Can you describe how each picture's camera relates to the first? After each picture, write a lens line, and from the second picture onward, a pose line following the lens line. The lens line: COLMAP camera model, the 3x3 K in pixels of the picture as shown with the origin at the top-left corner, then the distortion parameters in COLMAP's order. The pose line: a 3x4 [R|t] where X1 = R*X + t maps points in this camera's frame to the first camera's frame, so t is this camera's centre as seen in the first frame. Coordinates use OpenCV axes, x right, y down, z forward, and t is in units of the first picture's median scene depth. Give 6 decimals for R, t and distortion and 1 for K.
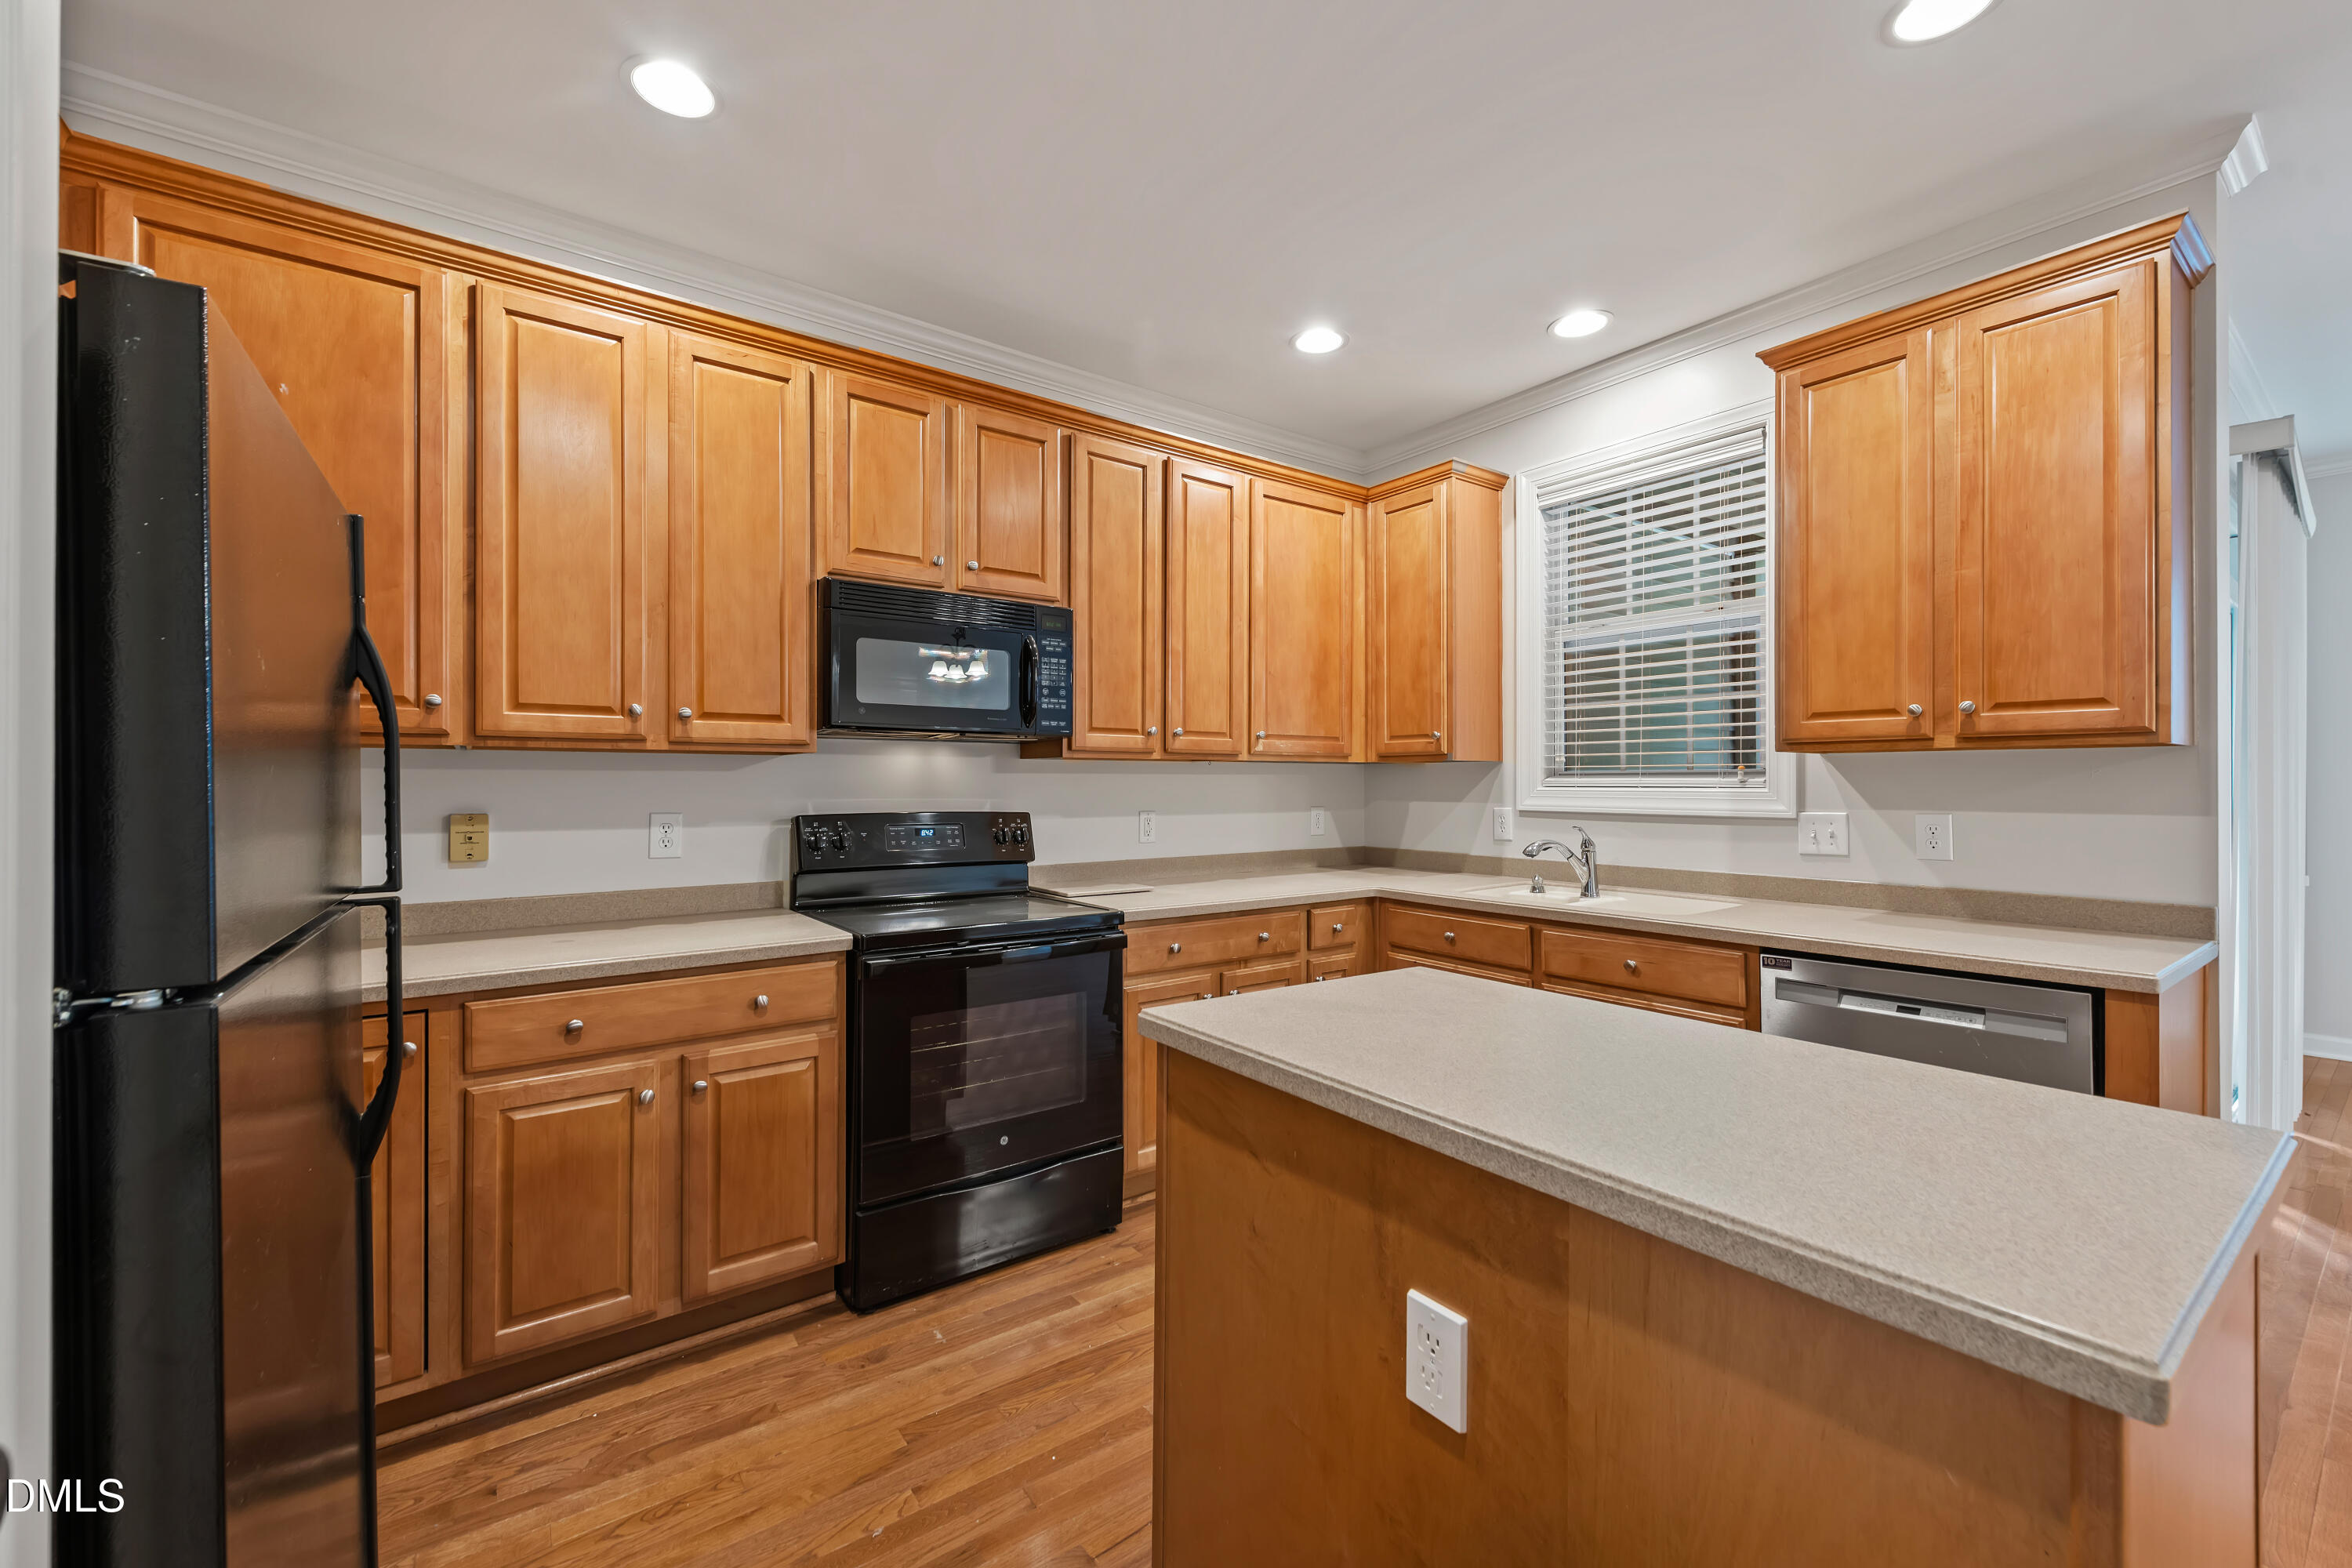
lens RADIAL K [[948.4, 0, 1166.2], [0, 948.4, 774.3], [0, 0, 1]] dist [0.009989, -0.002570]
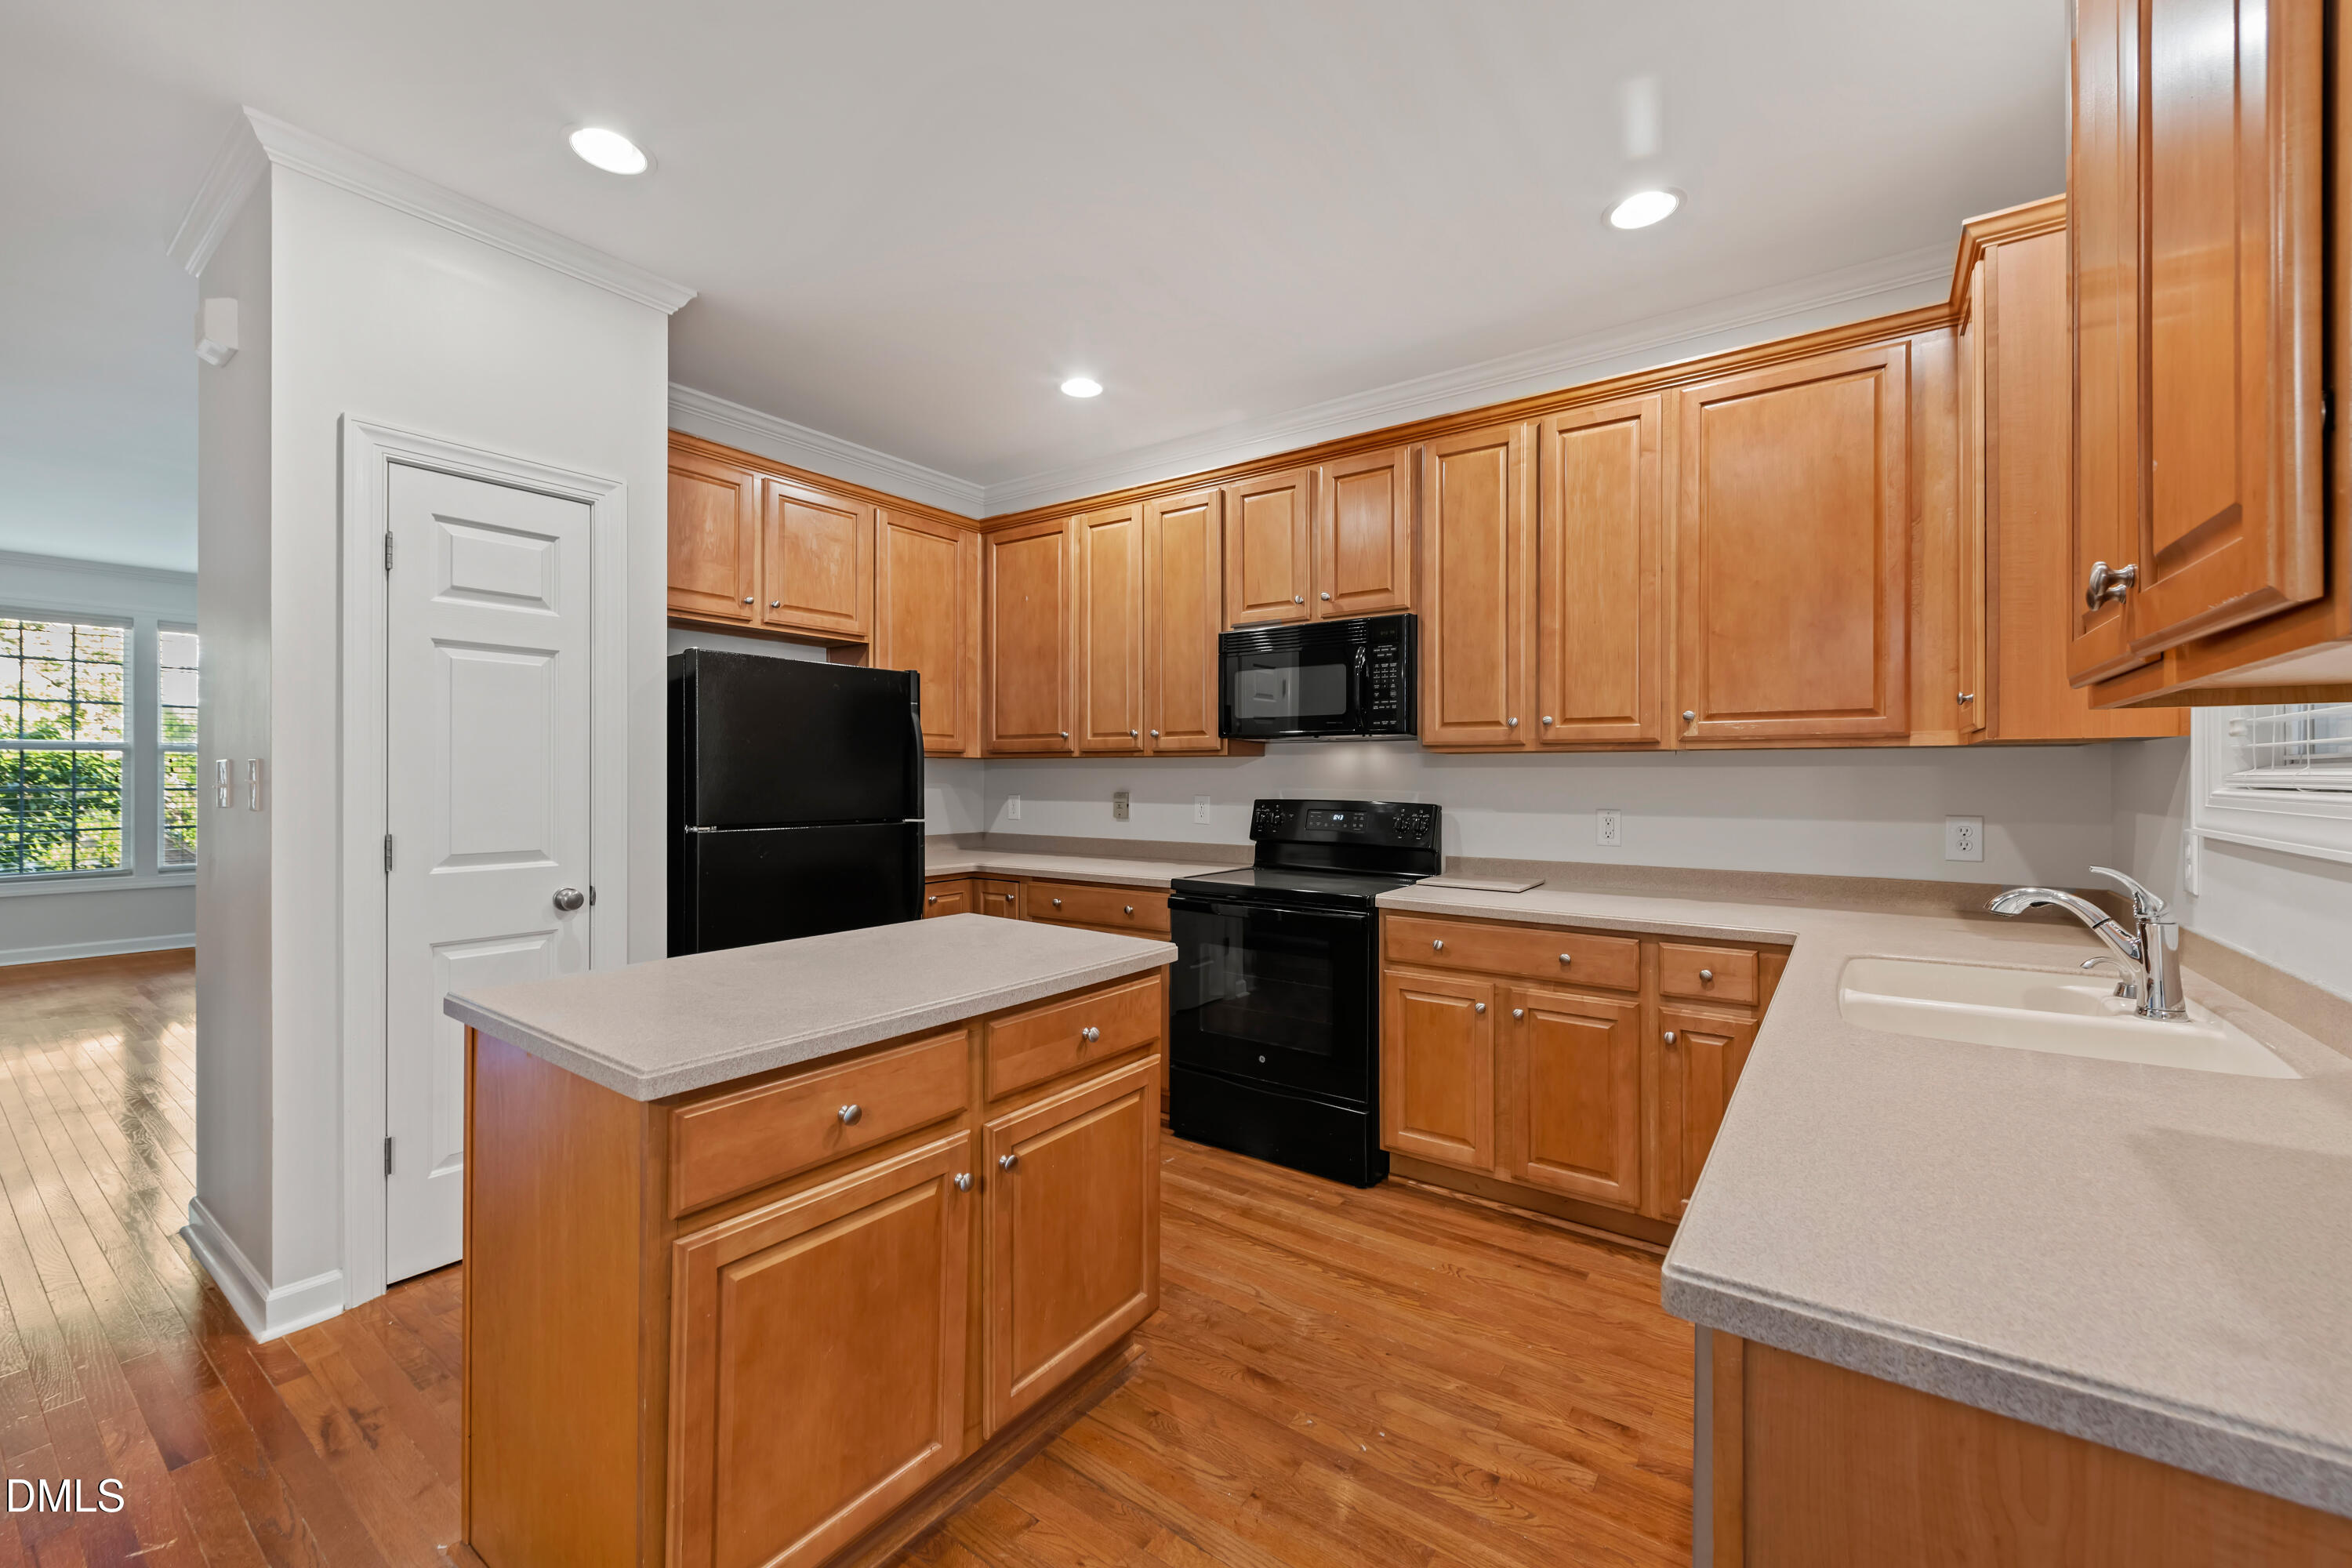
lens RADIAL K [[948.4, 0, 1165.5], [0, 948.4, 767.3], [0, 0, 1]] dist [0.009989, -0.002570]
pose [[0.304436, -0.008225, -0.952497, 0.765510], [0.003489, 0.999966, -0.007519, 0.005196], [0.952526, -0.001035, 0.304454, 0.379705]]
